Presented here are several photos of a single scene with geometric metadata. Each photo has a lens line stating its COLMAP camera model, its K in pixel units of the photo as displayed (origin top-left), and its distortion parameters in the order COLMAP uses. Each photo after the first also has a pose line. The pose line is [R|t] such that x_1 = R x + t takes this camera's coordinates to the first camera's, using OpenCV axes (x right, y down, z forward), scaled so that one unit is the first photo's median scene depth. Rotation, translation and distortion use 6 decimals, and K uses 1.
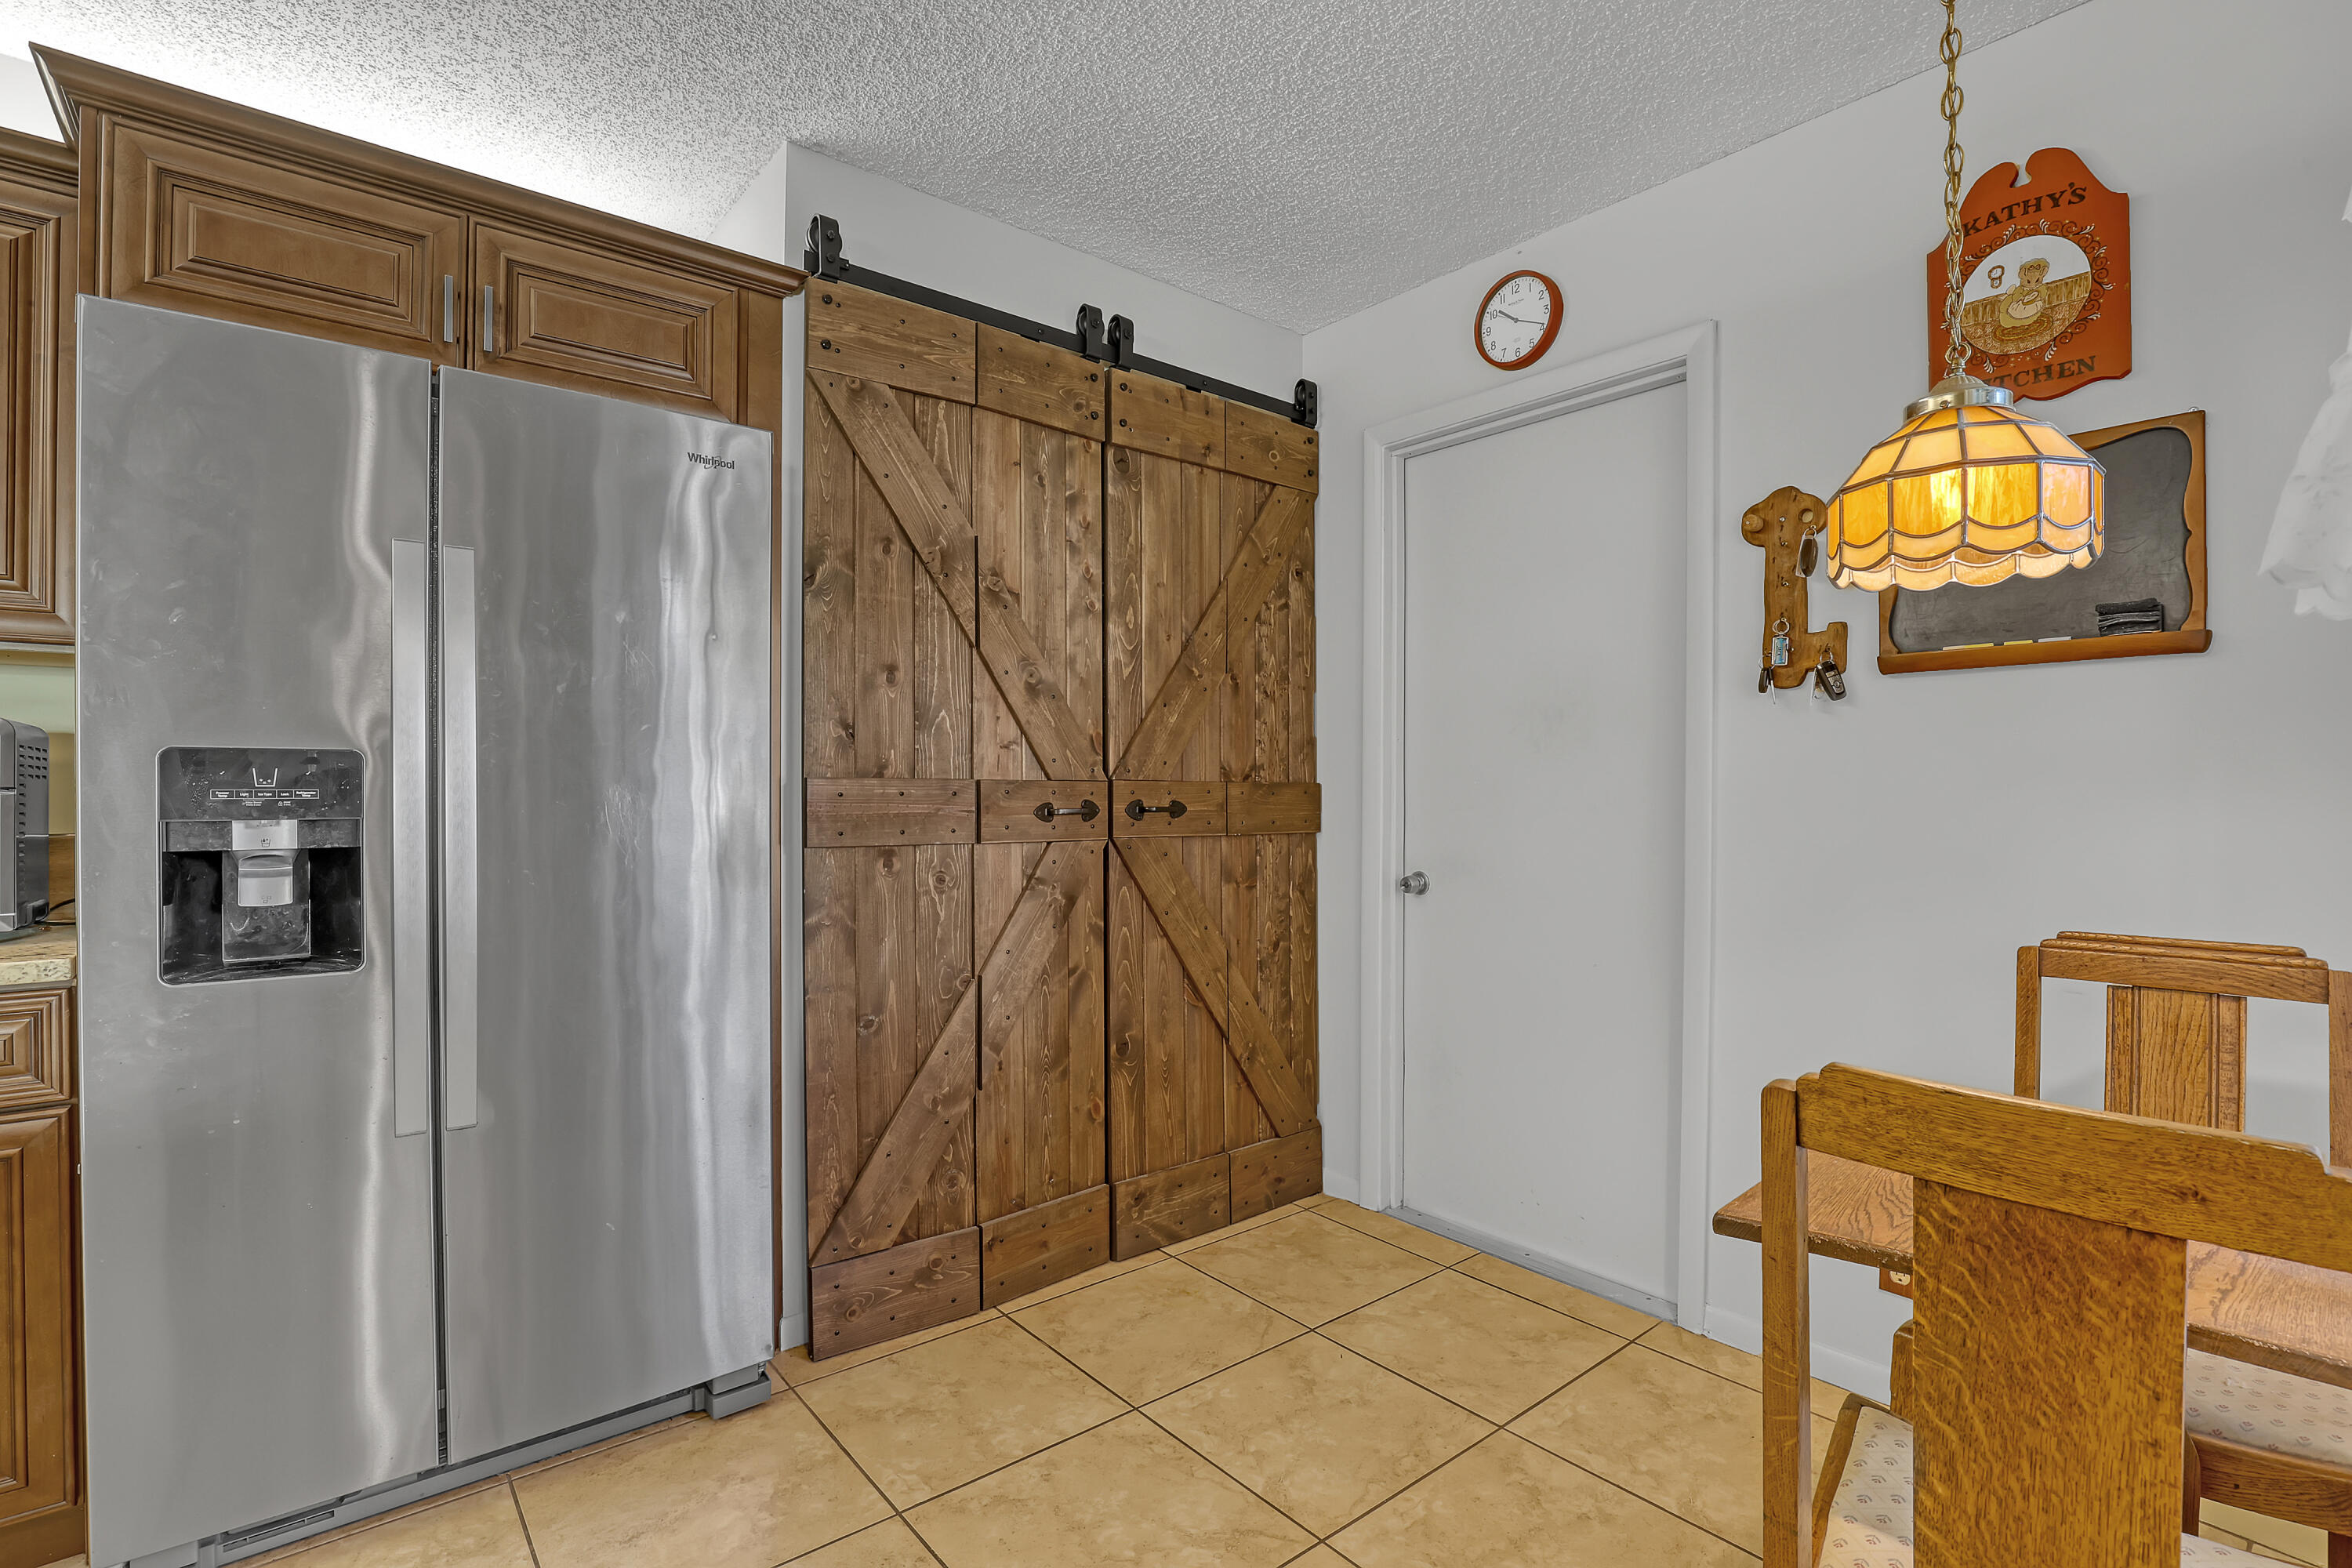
lens RADIAL K [[1103.5, 0, 1164.8], [0, 1103.5, 787.2], [0, 0, 1]] dist [-0.026937, 0.003184]
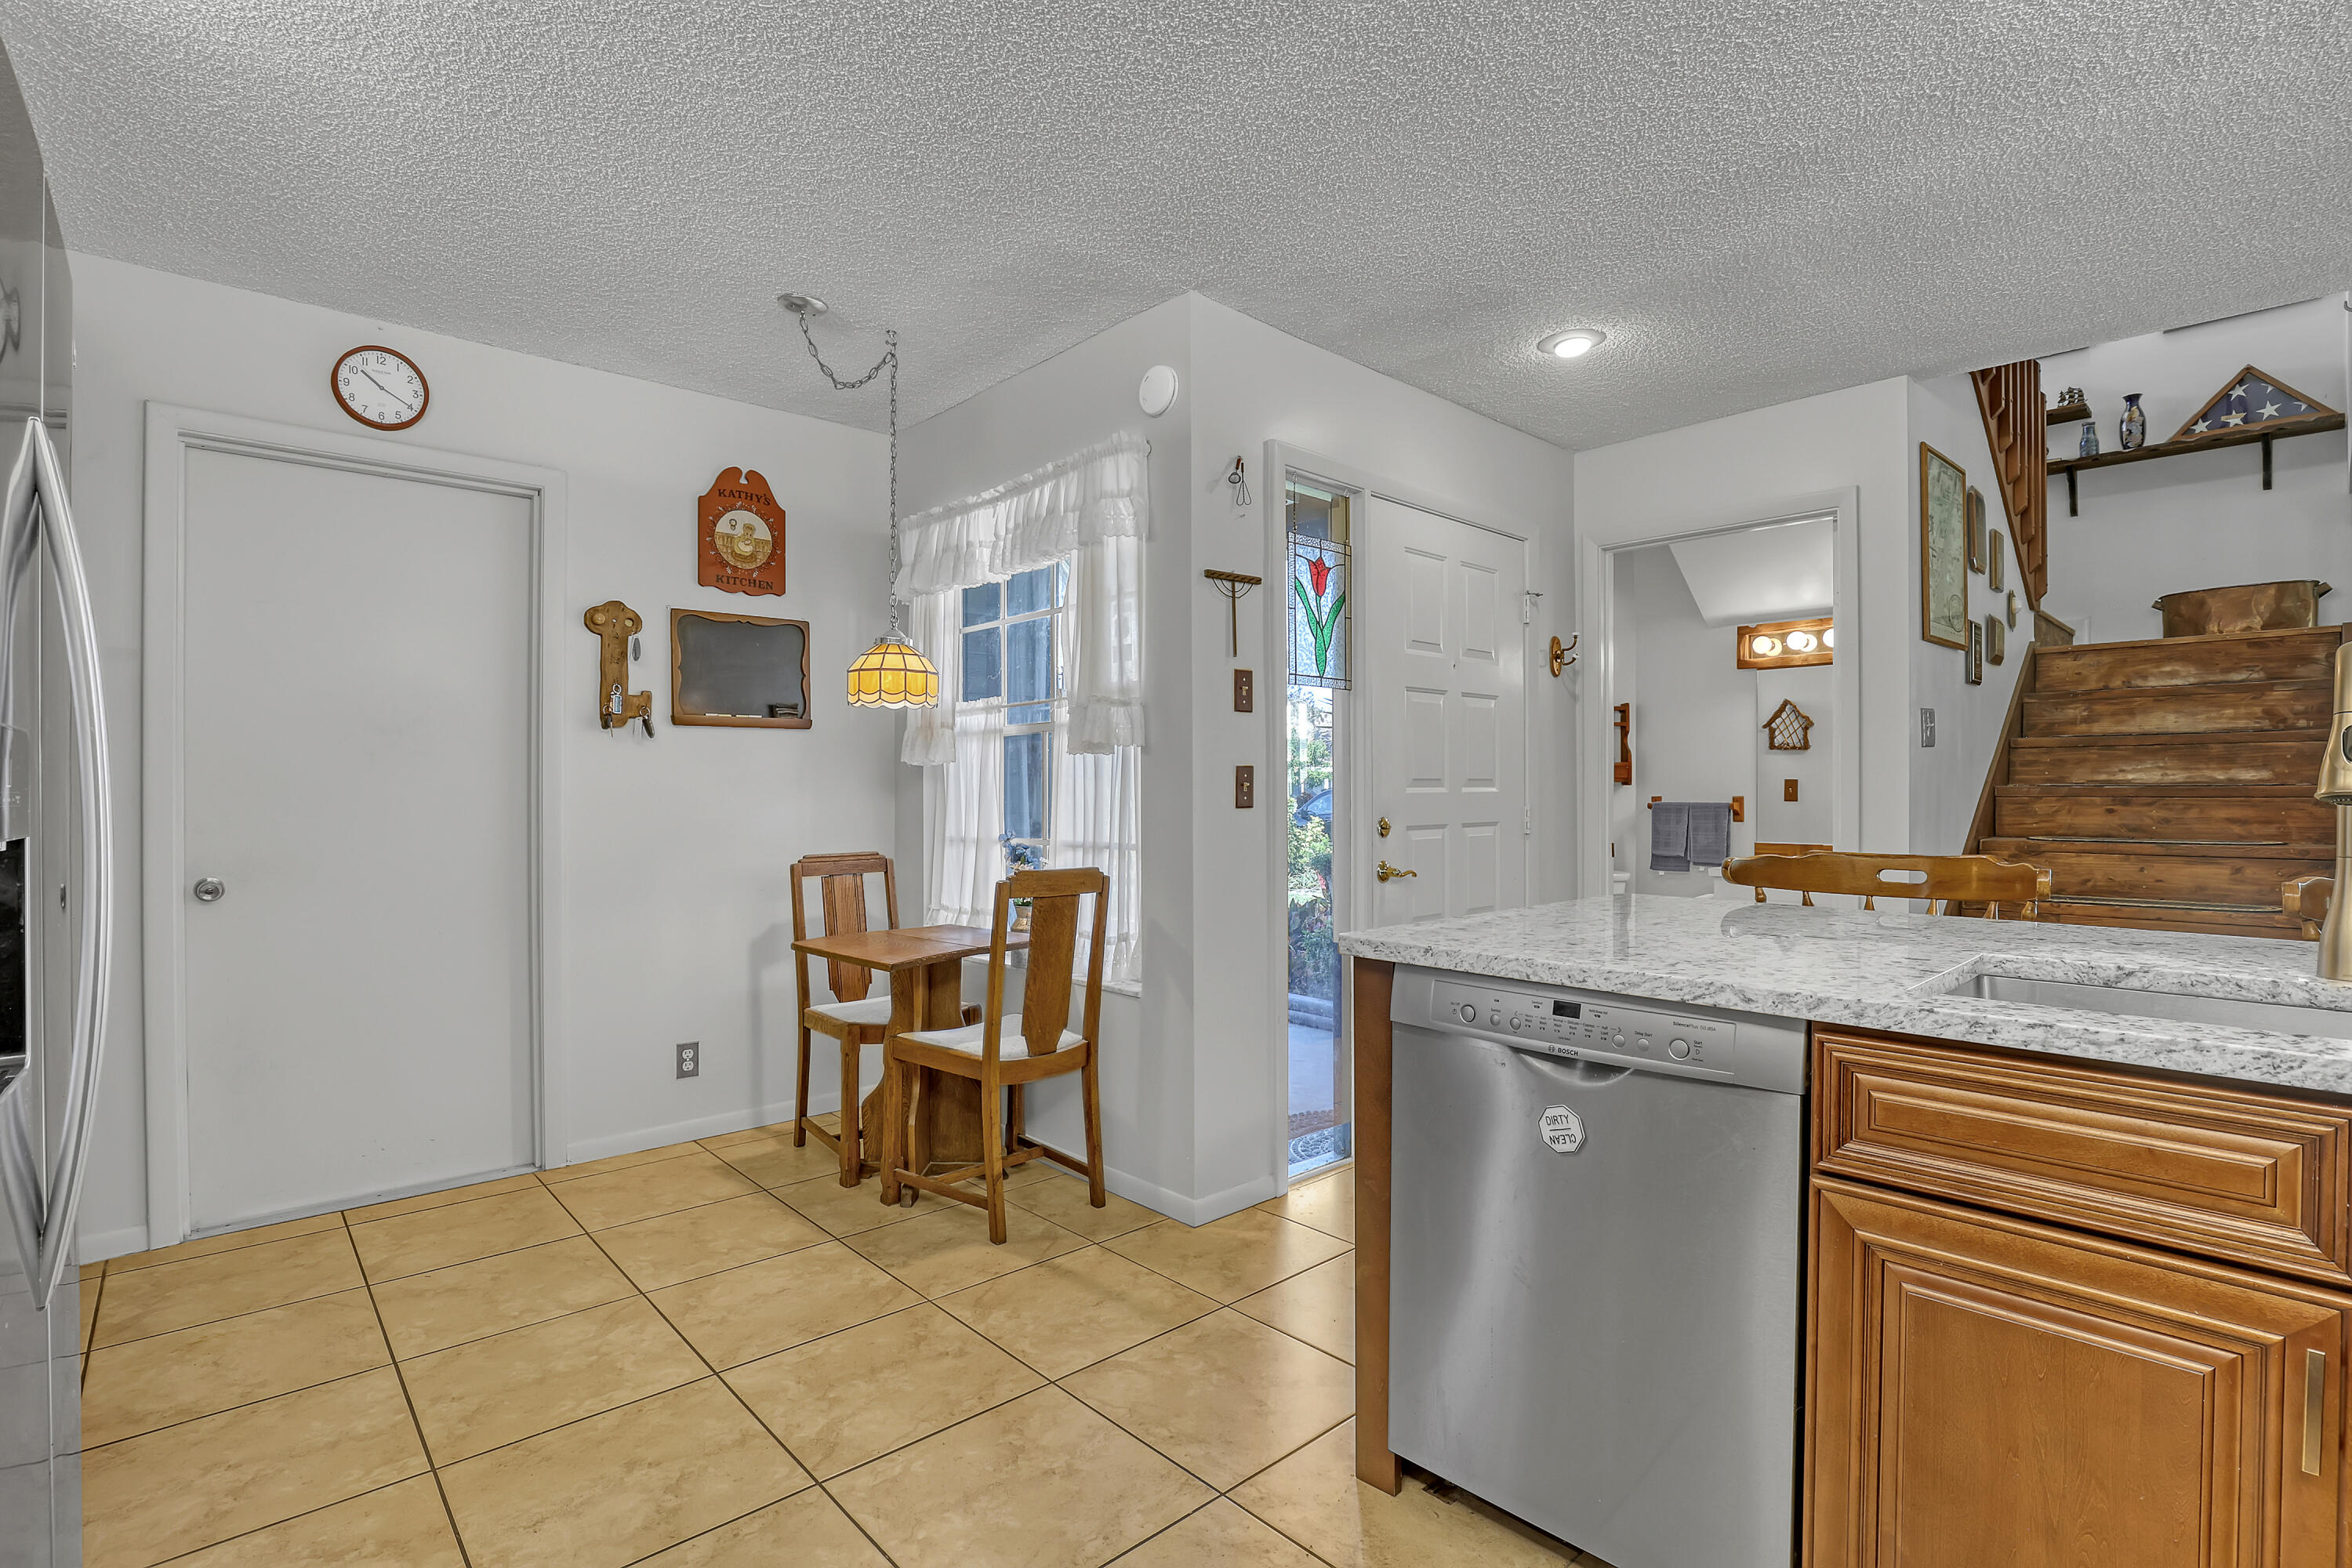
lens RADIAL K [[1103.5, 0, 1215.1], [0, 1103.5, 819.7], [0, 0, 1]] dist [-0.026937, 0.003184]
pose [[-0.071818, -0.025636, 0.997088, -0.920297], [0.005285, 0.999646, 0.026082, 0.004937], [-0.997404, 0.007143, -0.071657, 0.211925]]
